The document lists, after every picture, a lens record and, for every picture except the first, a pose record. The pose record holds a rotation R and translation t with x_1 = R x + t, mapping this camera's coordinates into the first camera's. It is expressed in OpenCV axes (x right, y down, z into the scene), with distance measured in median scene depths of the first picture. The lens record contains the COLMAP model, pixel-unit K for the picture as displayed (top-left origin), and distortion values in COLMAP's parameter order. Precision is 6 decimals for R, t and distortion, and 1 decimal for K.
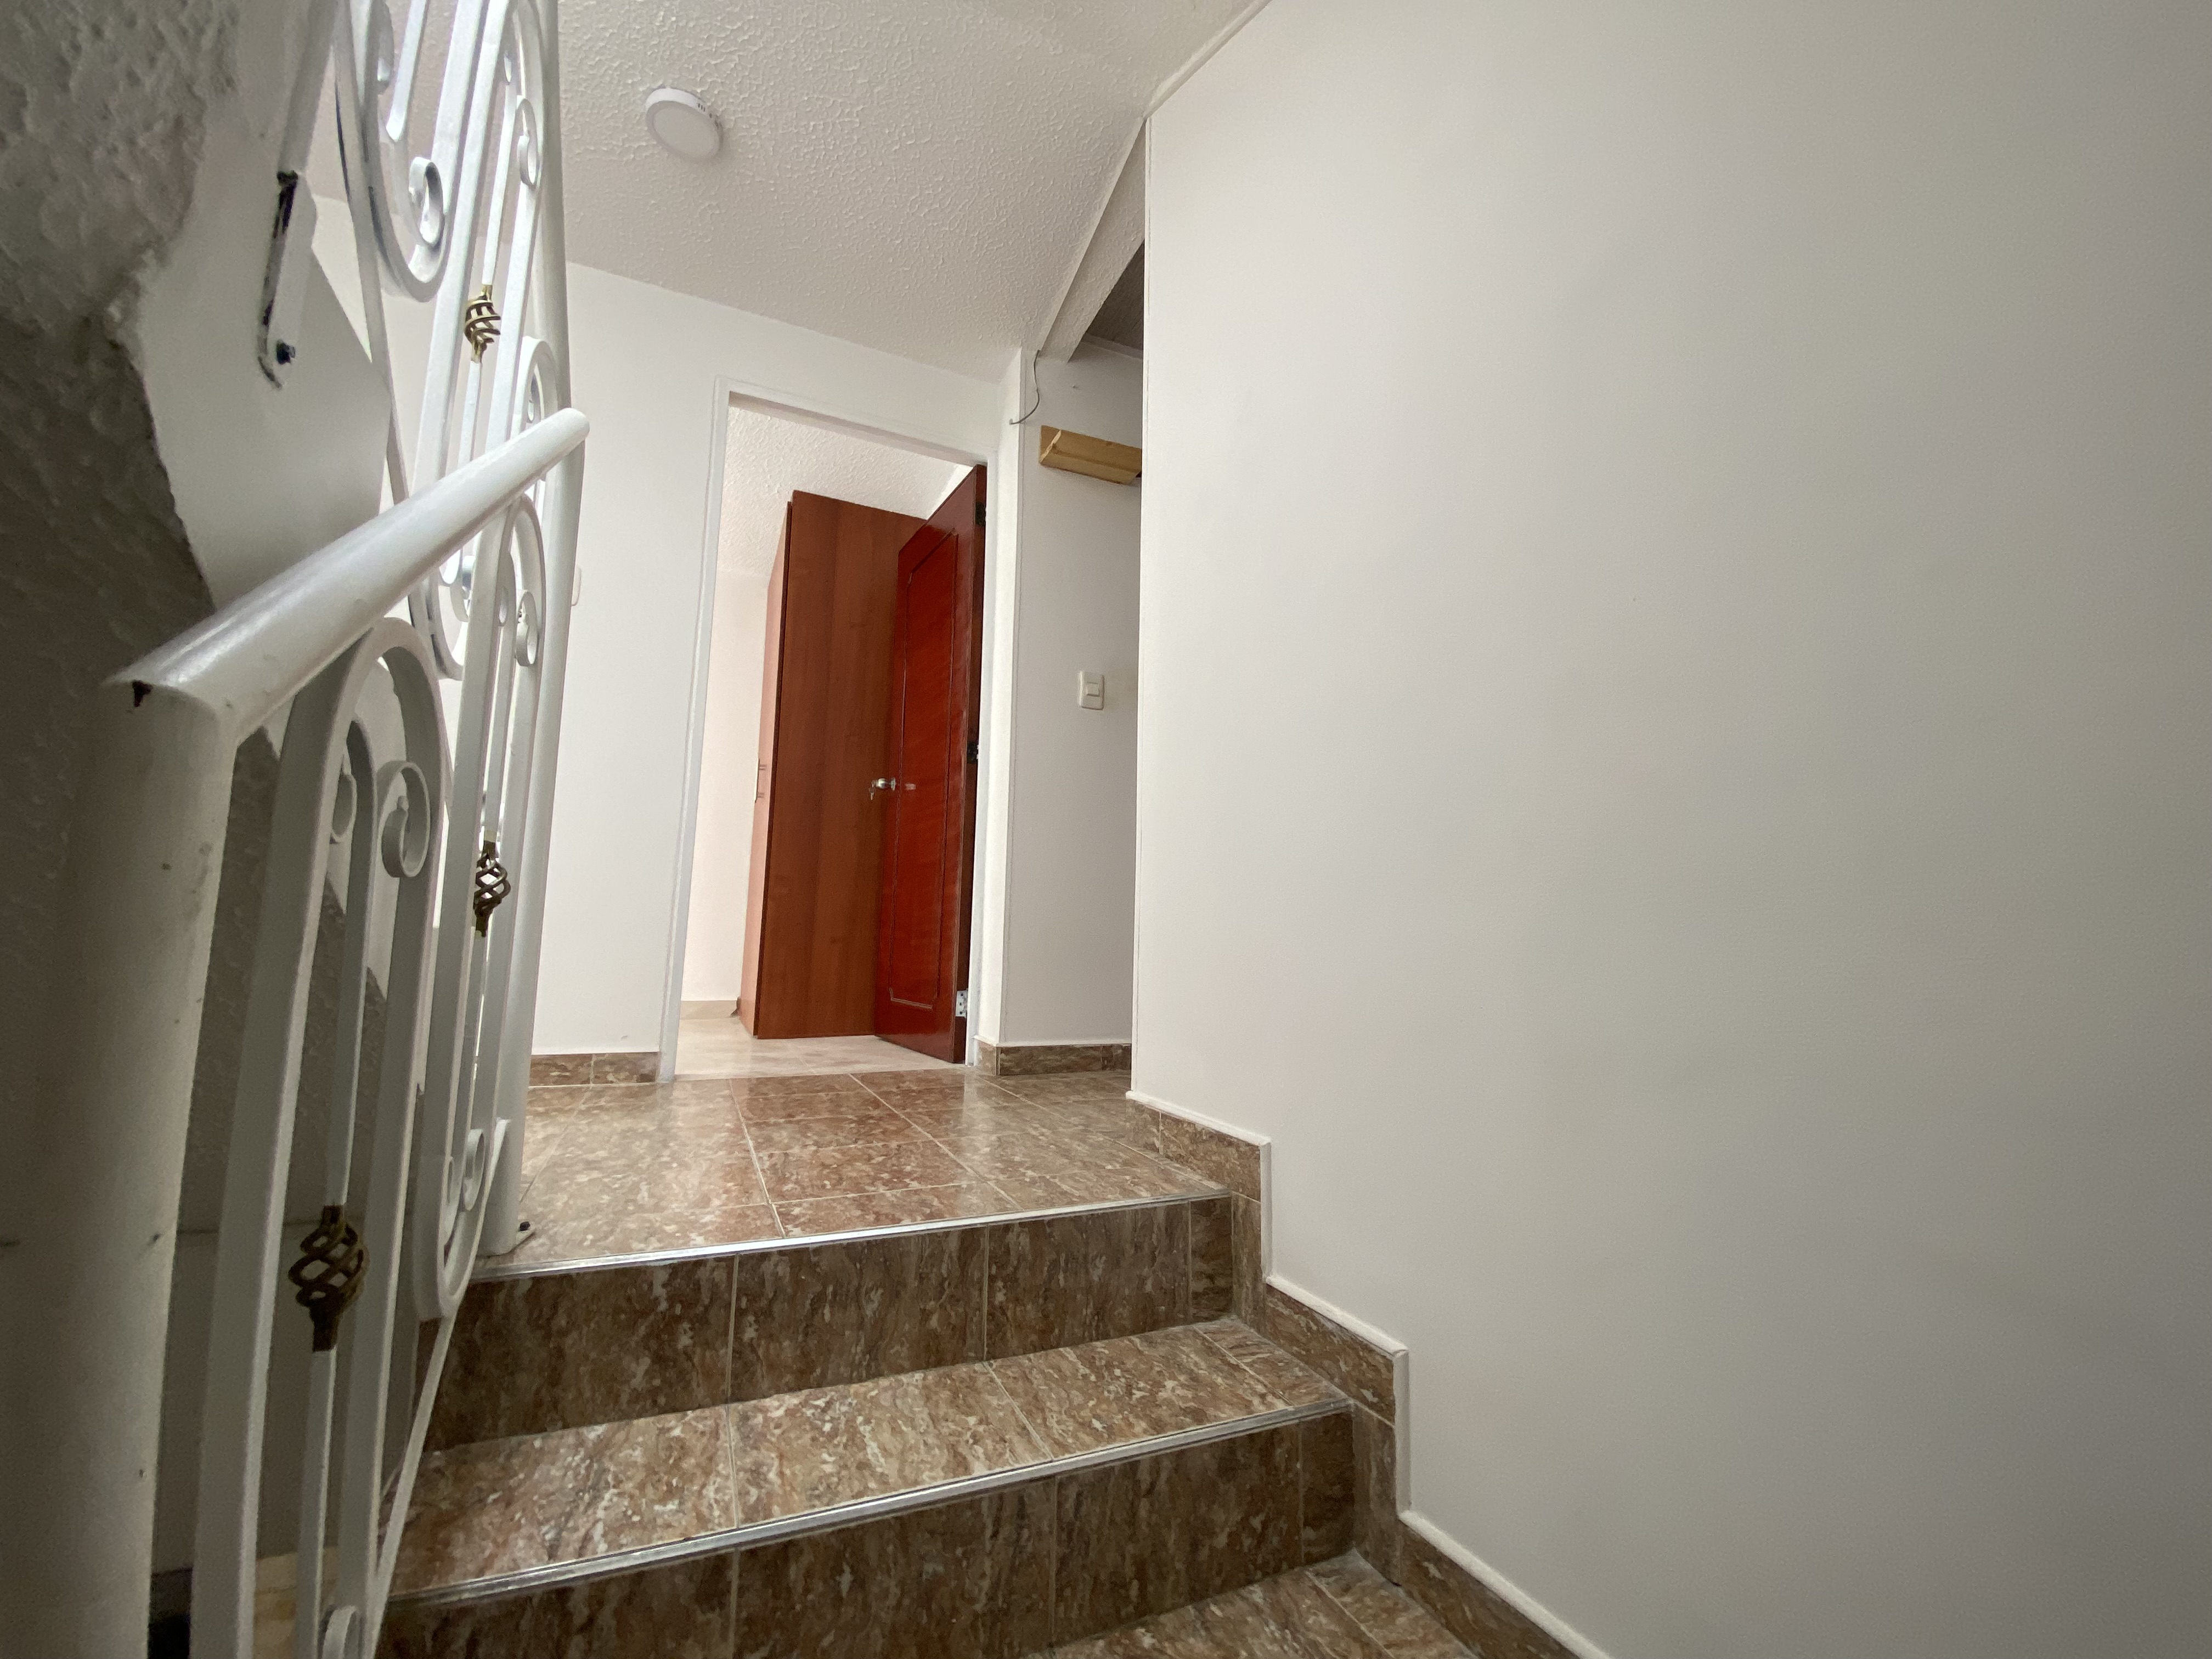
lens RADIAL K [[893.6, 0, 1106.0], [0, 893.6, 829.5], [0, 0, 1]] dist [0.000283, 0.000232]
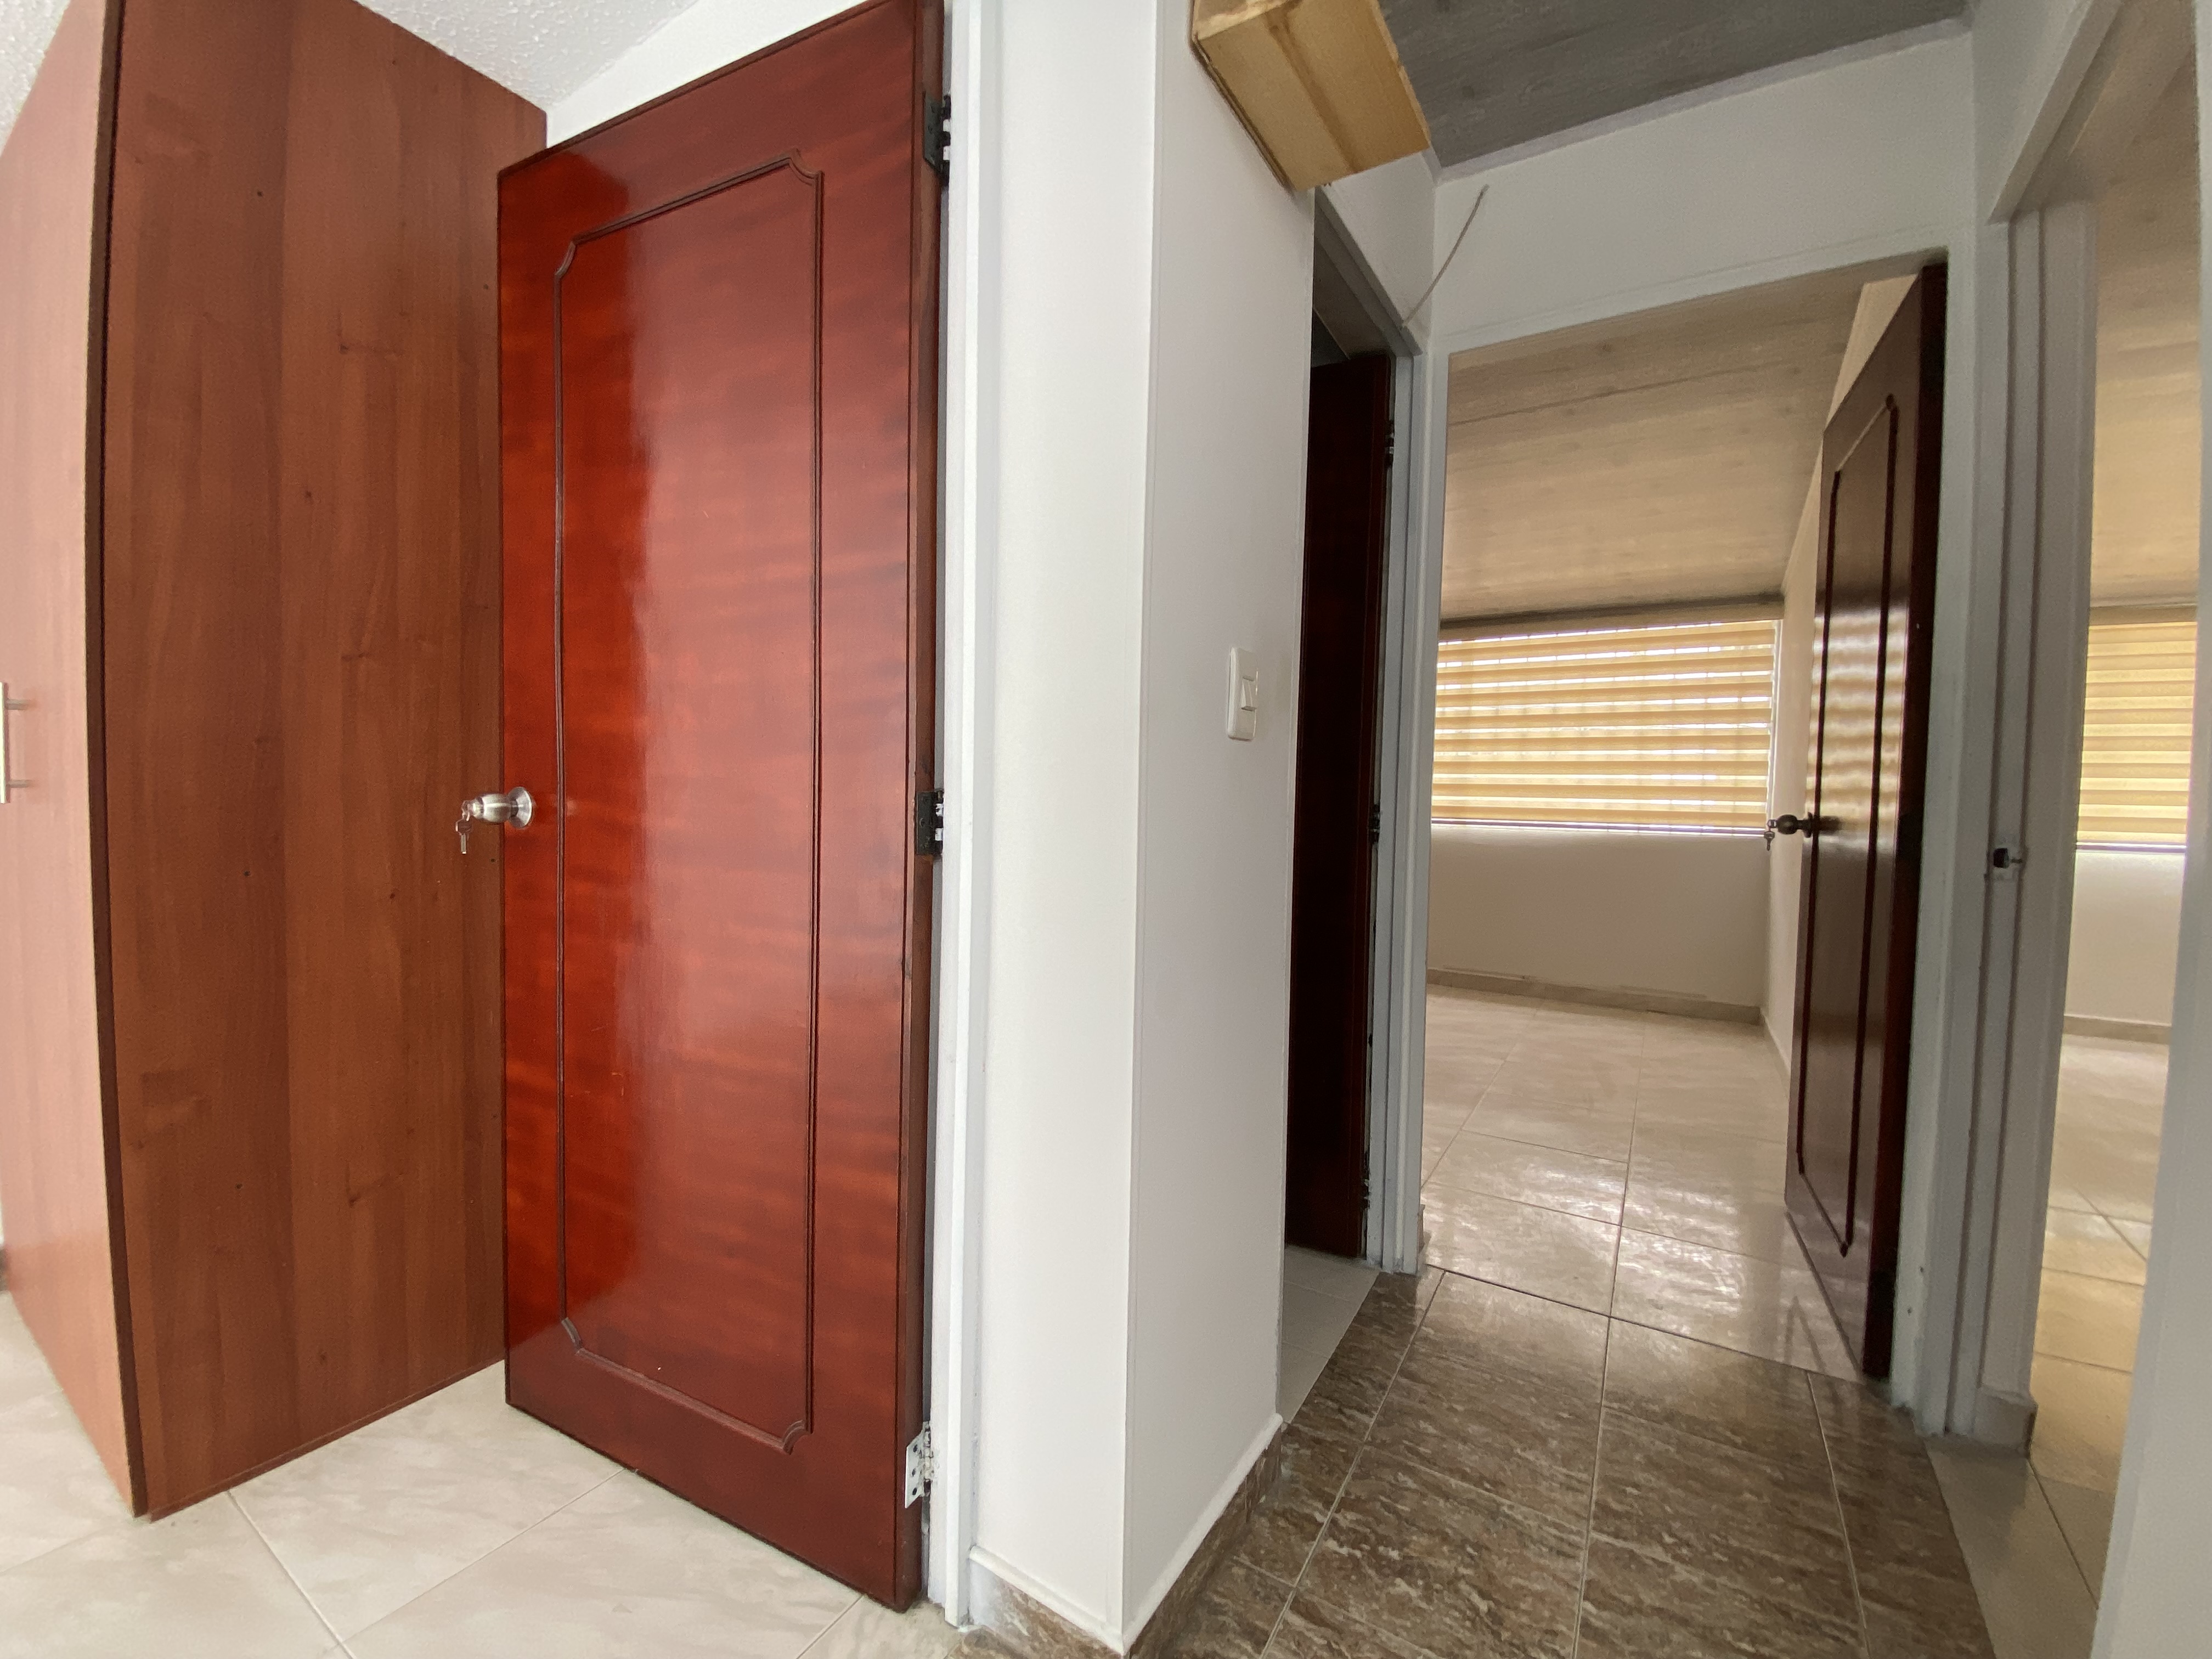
lens RADIAL K [[913.2, 0, 1106.0], [0, 913.2, 829.5], [0, 0, 1]] dist [-0.000010, -0.013090]
pose [[0.842719, -0.024951, 0.537775, -0.238846], [-0.072083, 0.984701, 0.158645, -0.123872], [-0.533506, -0.172458, 0.828028, 0.528741]]
